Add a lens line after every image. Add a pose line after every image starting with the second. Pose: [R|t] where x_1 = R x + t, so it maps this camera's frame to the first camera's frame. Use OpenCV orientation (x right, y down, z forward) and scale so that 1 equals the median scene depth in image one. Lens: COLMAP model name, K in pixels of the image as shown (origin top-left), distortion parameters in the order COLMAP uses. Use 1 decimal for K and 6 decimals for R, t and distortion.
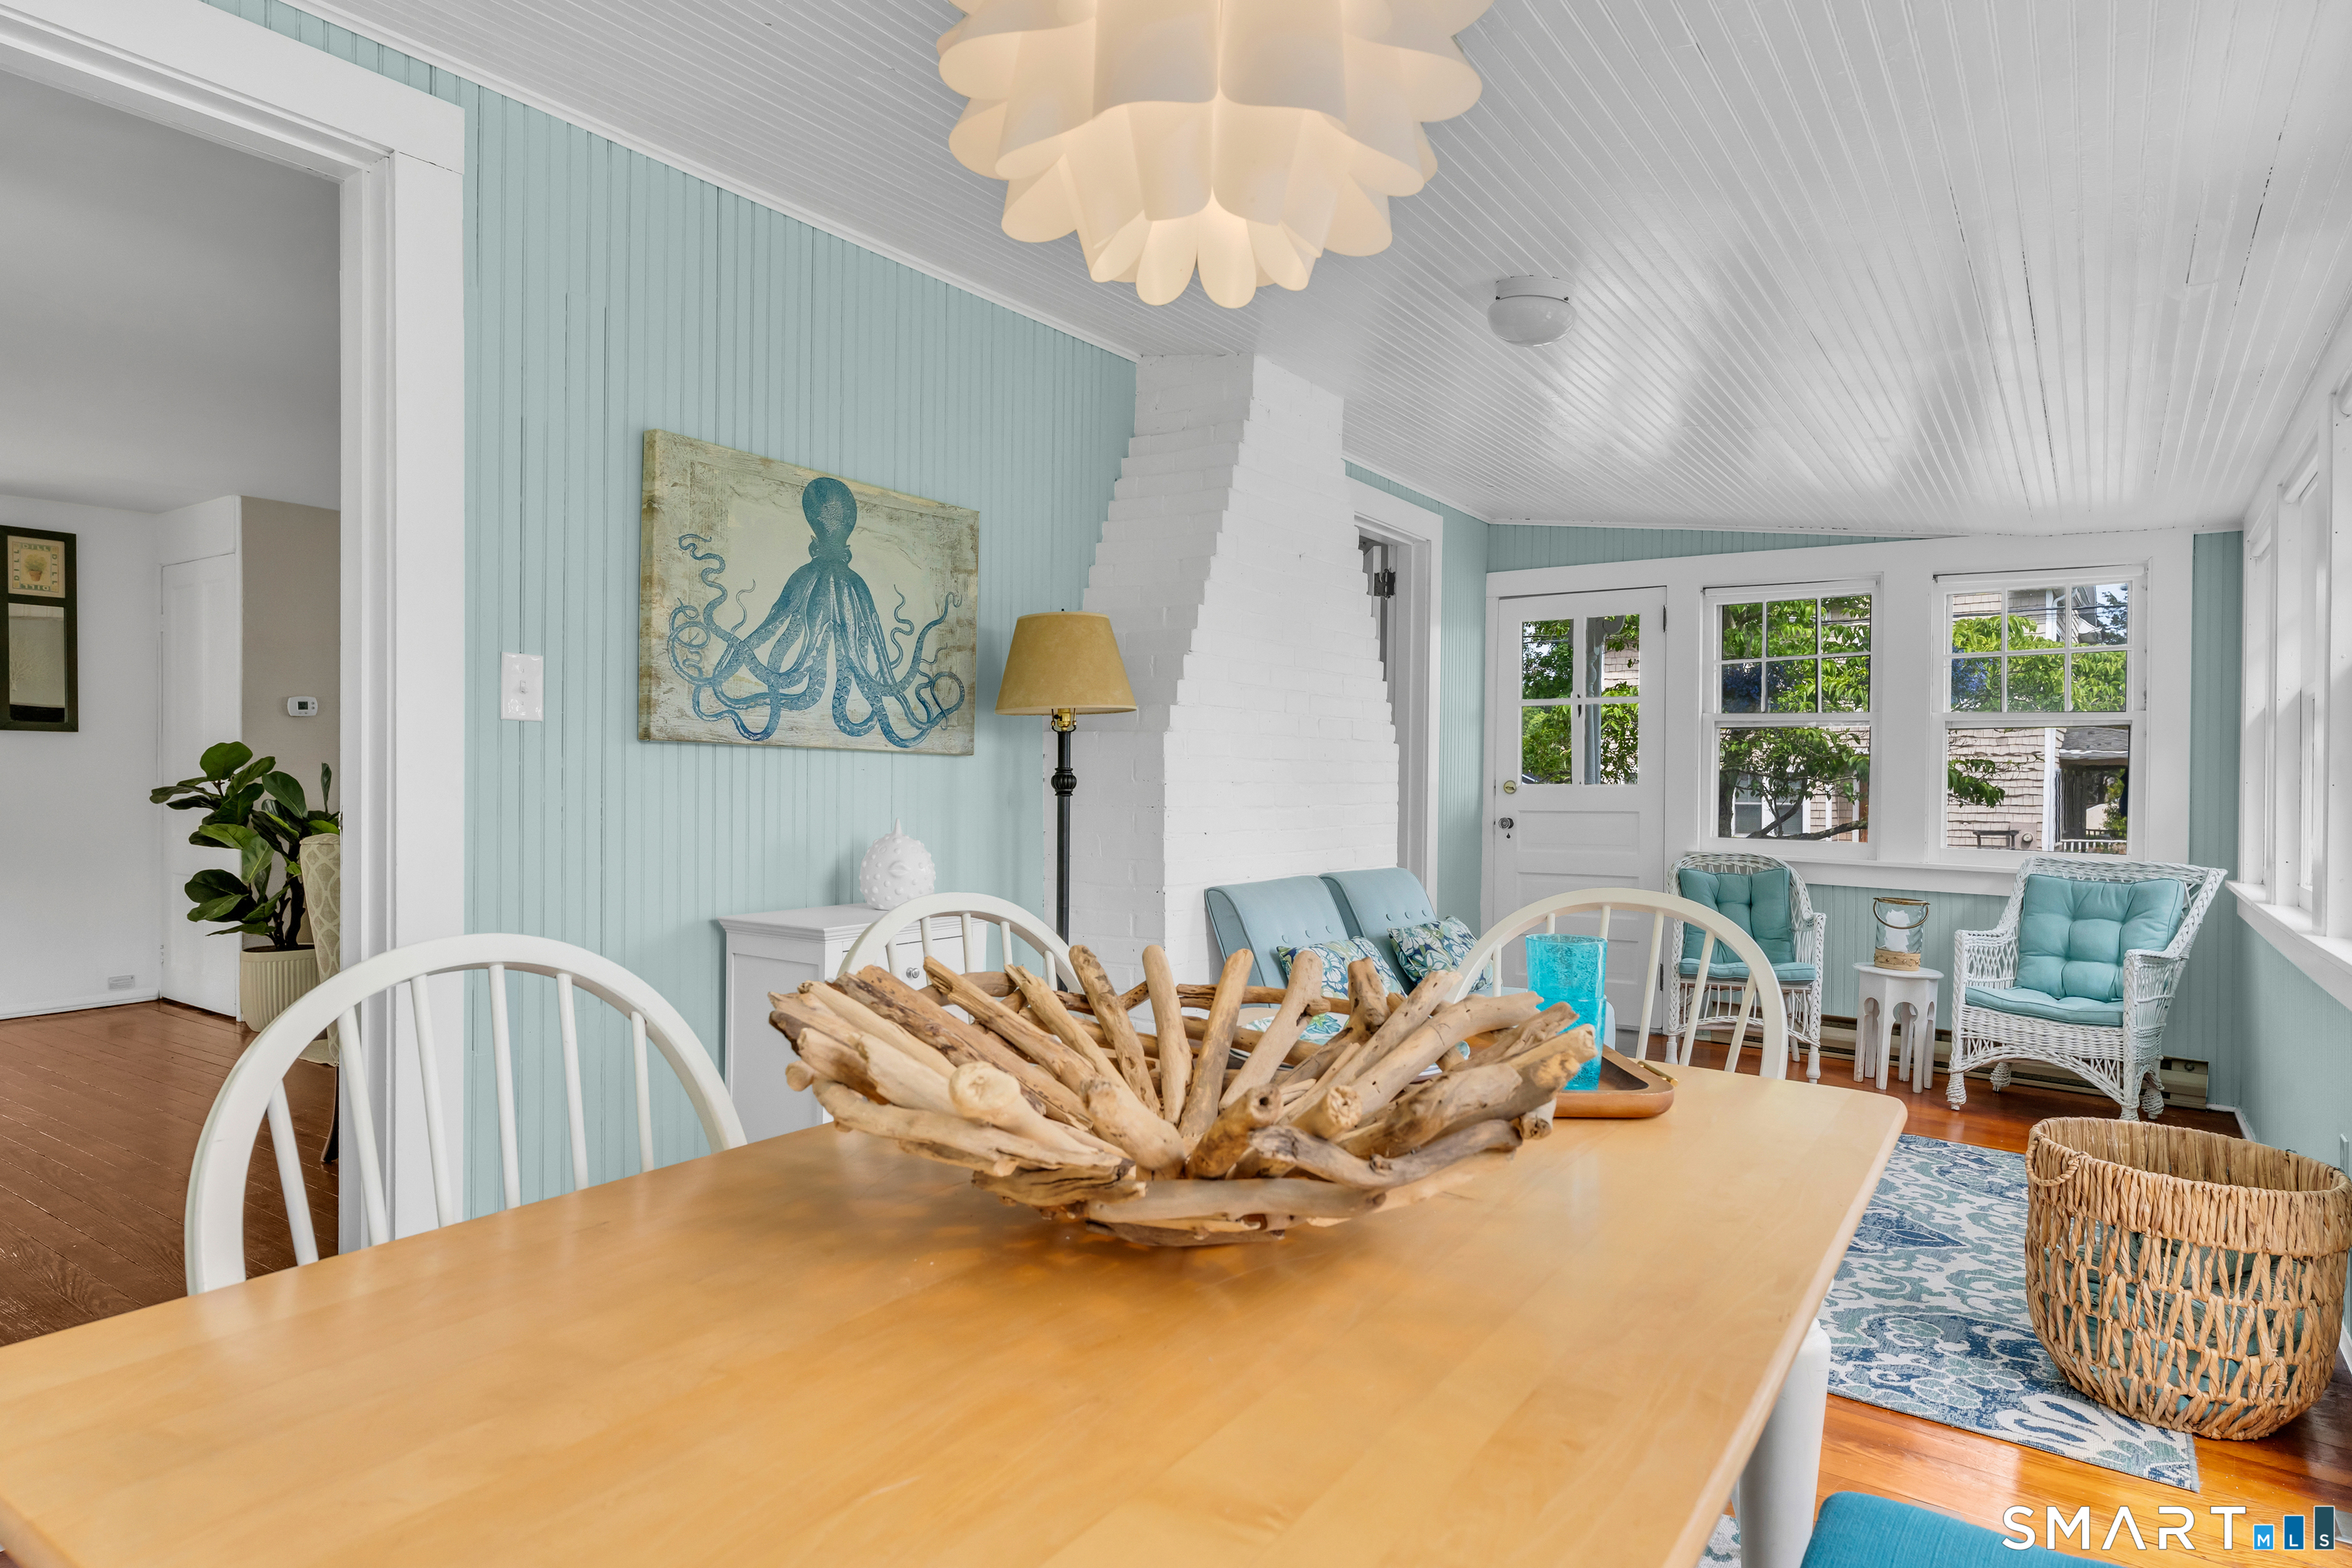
lens RADIAL K [[1341.0, 0, 1176.0], [0, 1341.0, 784.0], [0, 0, 1]] dist [0.001875, 0.000269]
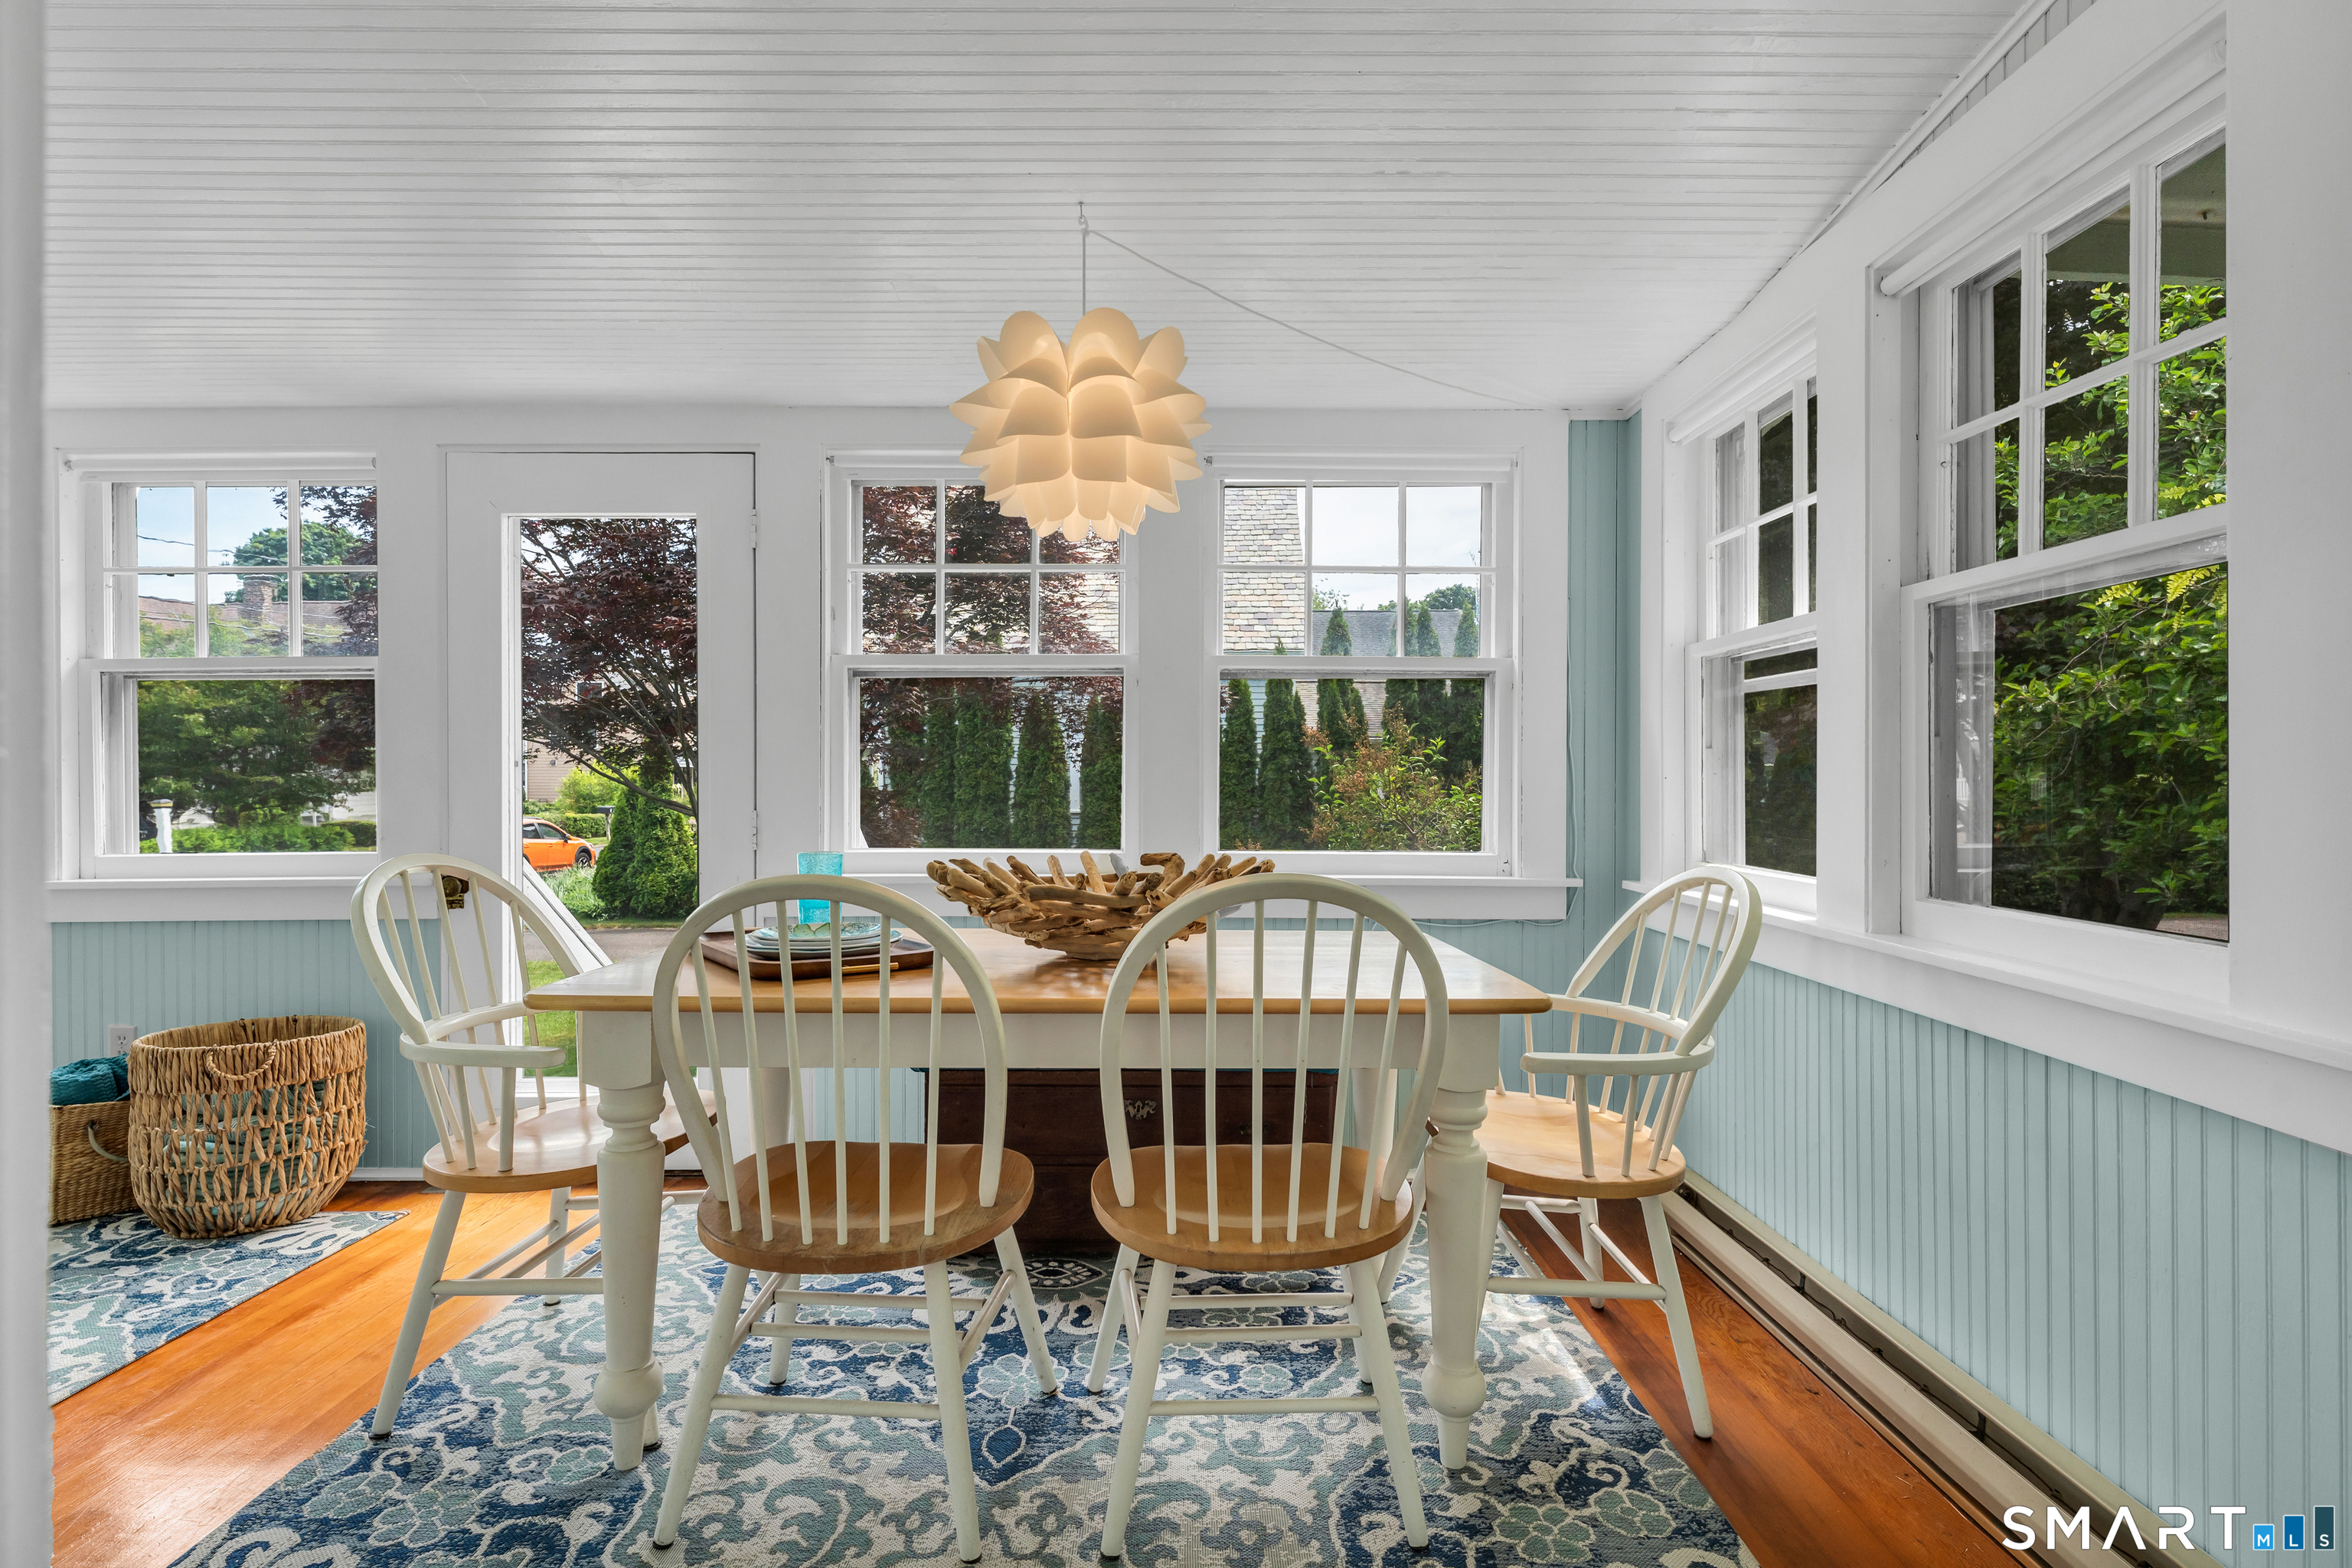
lens RADIAL K [[1168.7, 0, 1176.0], [0, 1168.7, 784.0], [0, 0, 1]] dist [-0.001068, -0.000059]
pose [[-0.567879, -0.019679, 0.822877, -0.405063], [-0.006554, 0.999791, 0.019387, -0.003703], [-0.823086, 0.005616, -0.567889, 0.484381]]
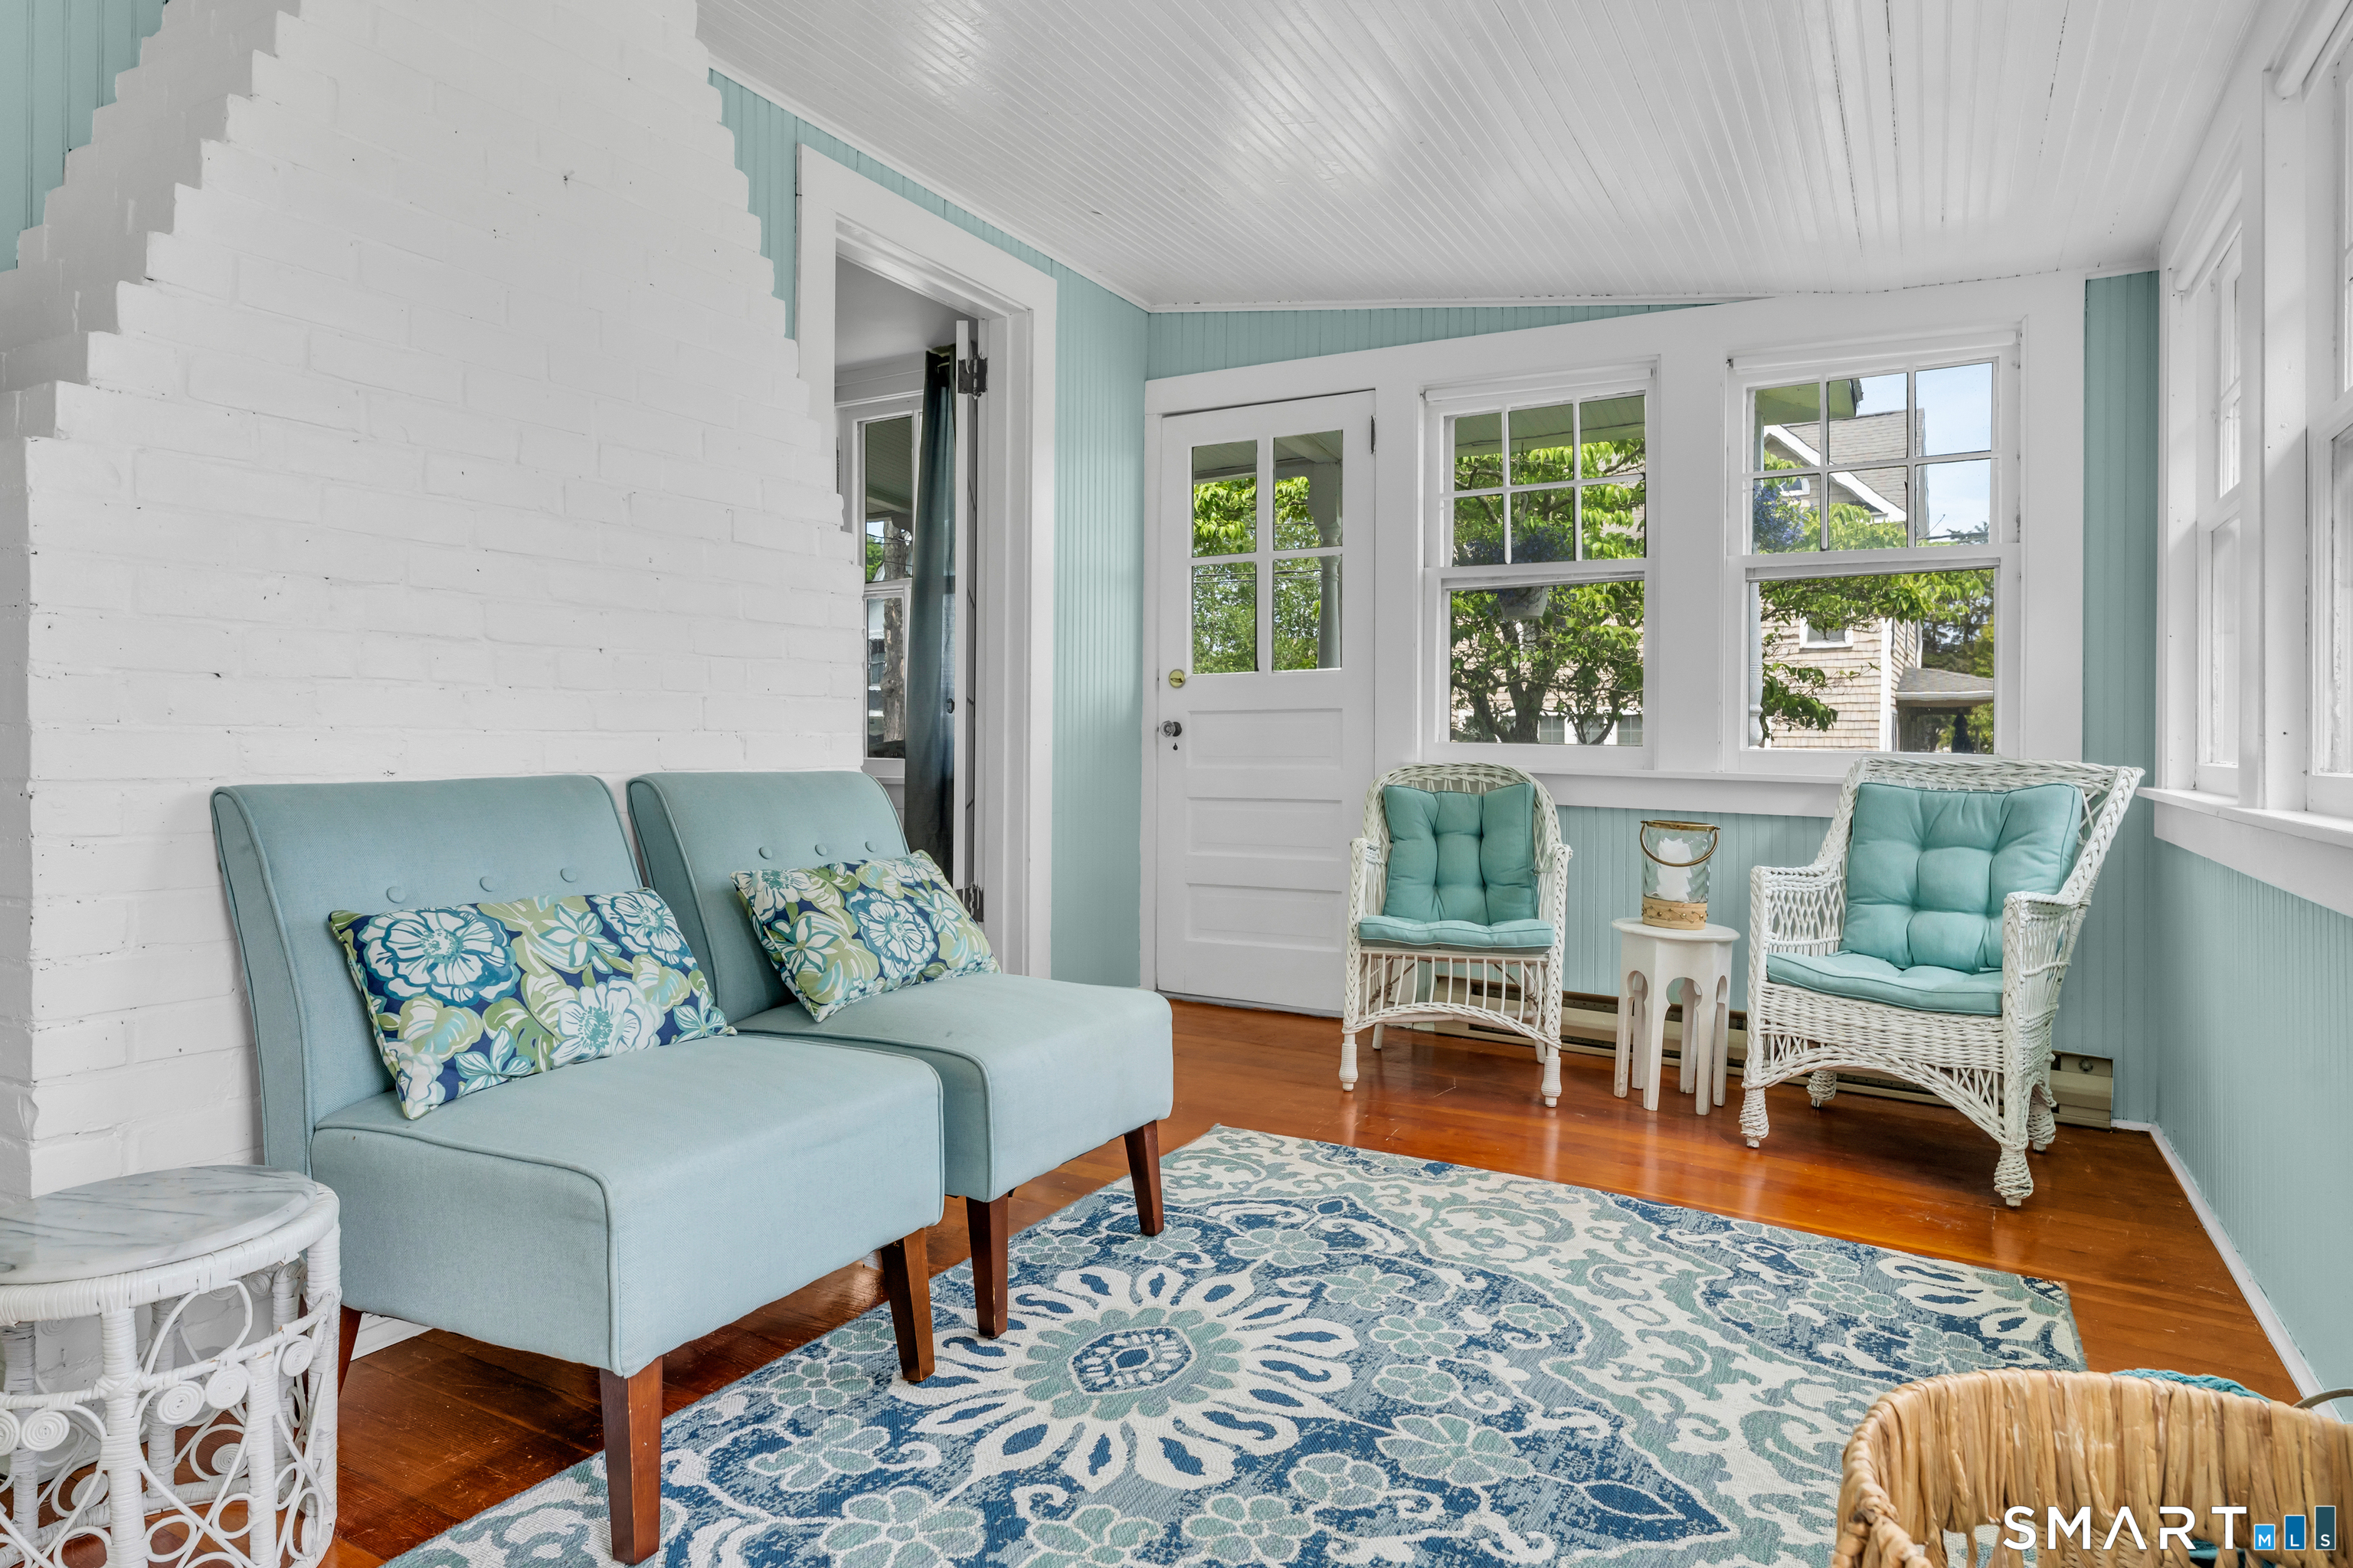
lens RADIAL K [[1357.8, 0, 1179.0], [0, 1357.8, 730.0], [0, 0, 1]] dist [0.000271, -0.001249]
pose [[0.995269, -0.002449, 0.097123, 0.251202], [0.003085, 0.999975, -0.006391, 0.048165], [-0.097105, 0.006660, 0.995252, 0.388749]]
